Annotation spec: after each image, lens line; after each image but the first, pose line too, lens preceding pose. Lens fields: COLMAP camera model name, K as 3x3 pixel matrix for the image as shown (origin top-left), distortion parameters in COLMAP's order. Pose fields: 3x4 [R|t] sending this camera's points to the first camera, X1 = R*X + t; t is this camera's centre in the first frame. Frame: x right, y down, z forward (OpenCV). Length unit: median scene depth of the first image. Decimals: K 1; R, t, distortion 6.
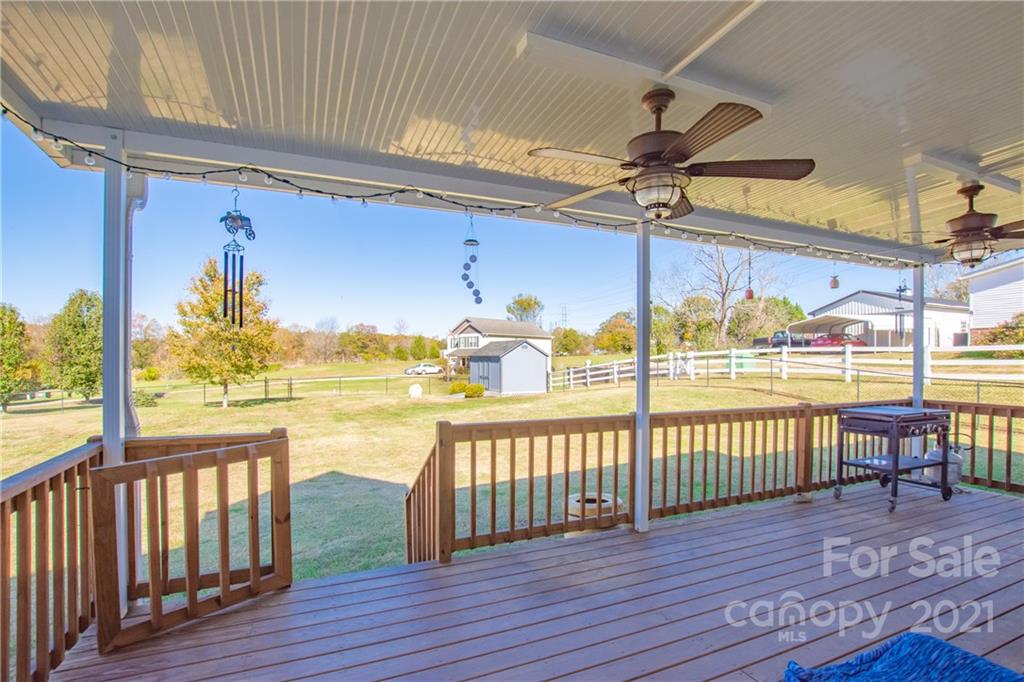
lens RADIAL K [[485.9, 0, 513.3], [0, 485.9, 366.1], [0, 0, 1]] dist [-0.024454, 0.000356]
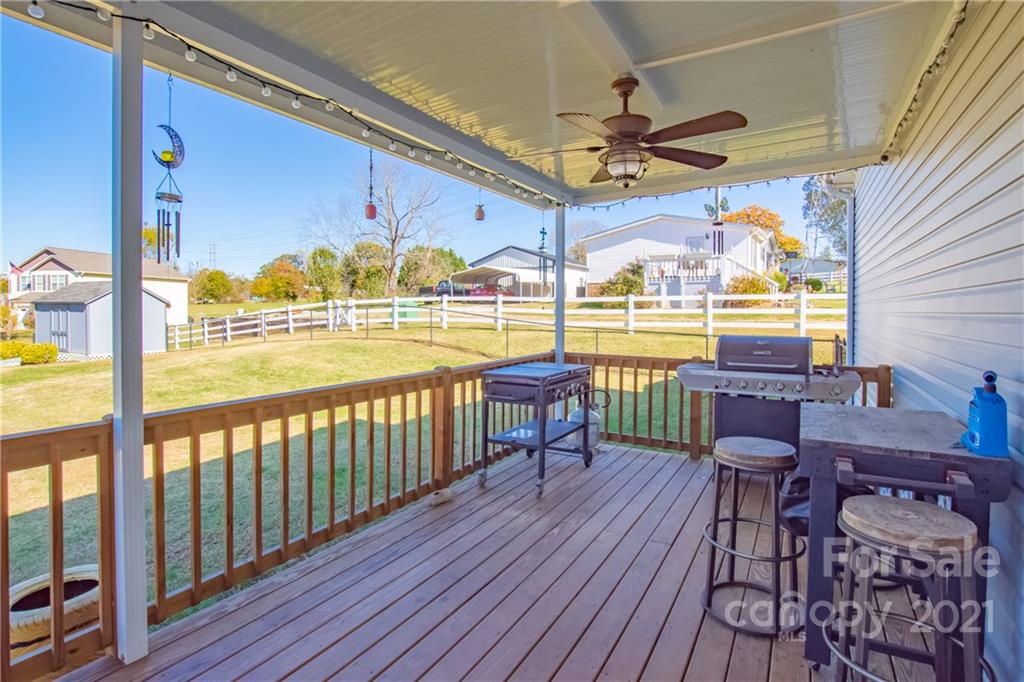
lens RADIAL K [[502.5, 0, 510.9], [0, 502.5, 323.1], [0, 0, 1]] dist [-0.042996, -0.000069]
pose [[0.810037, -0.012664, 0.586242, 0.086517], [0.003479, 0.999853, 0.016792, -0.000817], [-0.586368, -0.011562, 0.809962, 0.114407]]
